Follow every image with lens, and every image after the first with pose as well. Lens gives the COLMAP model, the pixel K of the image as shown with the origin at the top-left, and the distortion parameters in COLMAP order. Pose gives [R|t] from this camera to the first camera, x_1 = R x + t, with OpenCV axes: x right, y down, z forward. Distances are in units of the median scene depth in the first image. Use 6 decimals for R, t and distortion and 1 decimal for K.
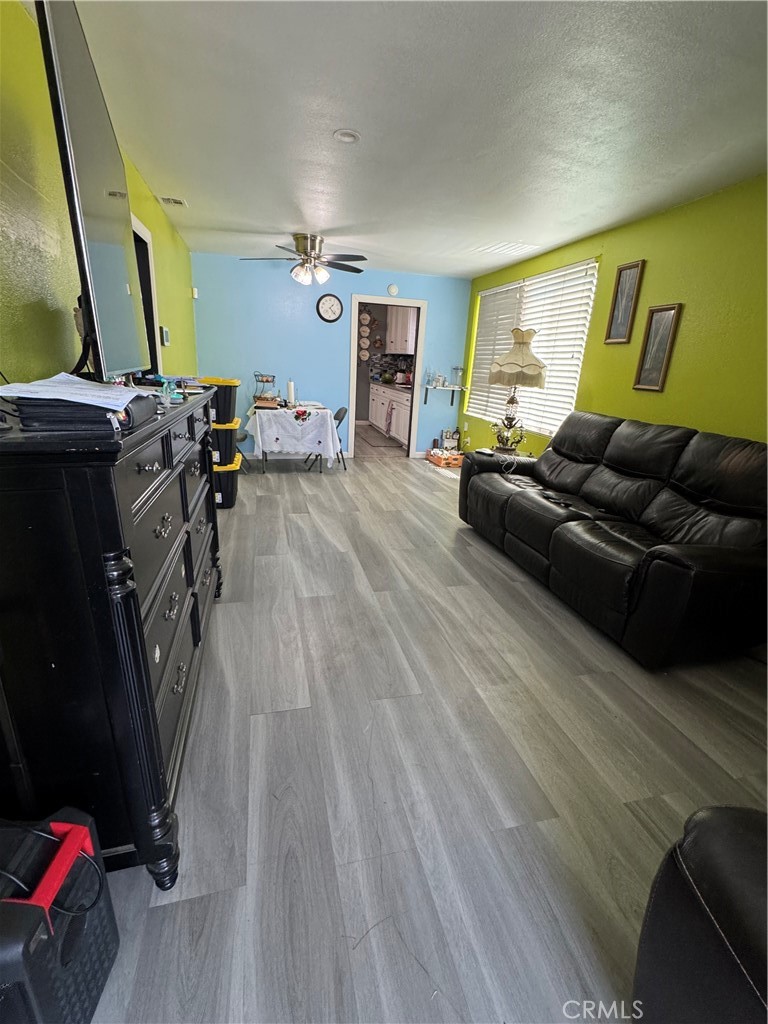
lens RADIAL K [[466.5, 0, 384.0], [0, 466.5, 512.0], [0, 0, 1]] dist [-0.002076, 0.000192]
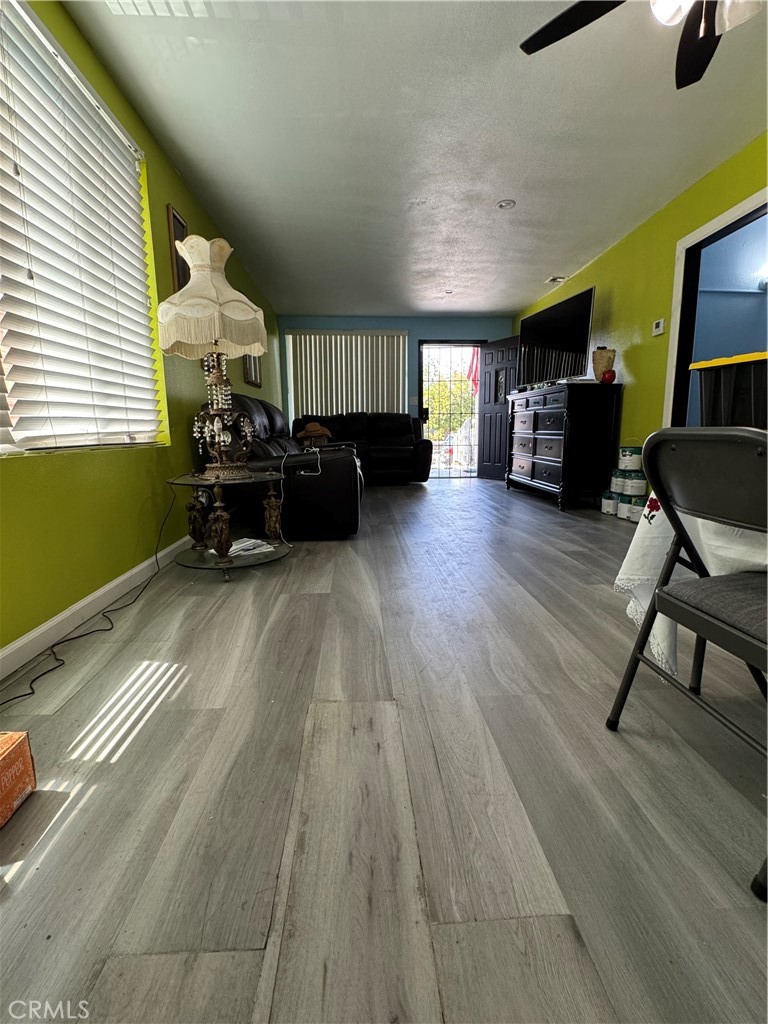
lens RADIAL K [[466.5, 0, 384.0], [0, 466.5, 512.0], [0, 0, 1]] dist [-0.002076, 0.000192]
pose [[-0.981158, -0.069872, 0.180130, -0.017225], [0.022809, 0.883907, 0.467107, -0.293283], [-0.191855, 0.462414, -0.865658, 1.258712]]
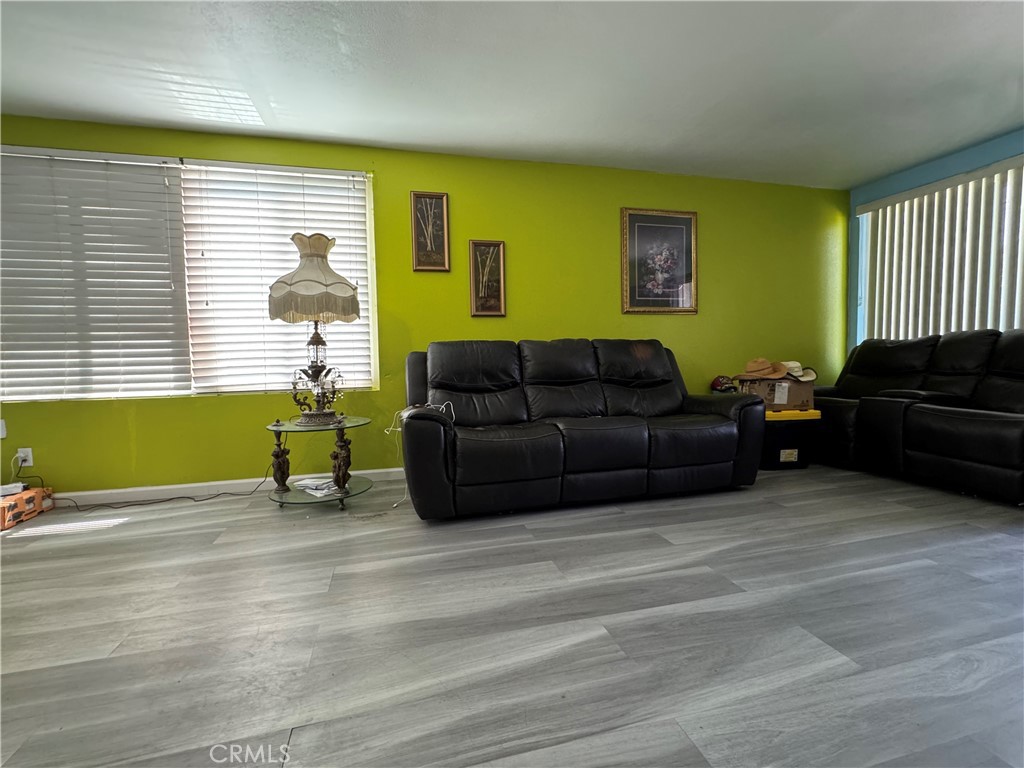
lens RADIAL K [[466.5, 0, 512.0], [0, 466.5, 384.0], [0, 0, 1]] dist [-0.002076, 0.000192]
pose [[-0.013829, -0.110614, 0.993767, -0.320811], [0.323024, 0.940078, 0.109133, -0.138097], [-0.946290, 0.322519, 0.022731, 0.625291]]
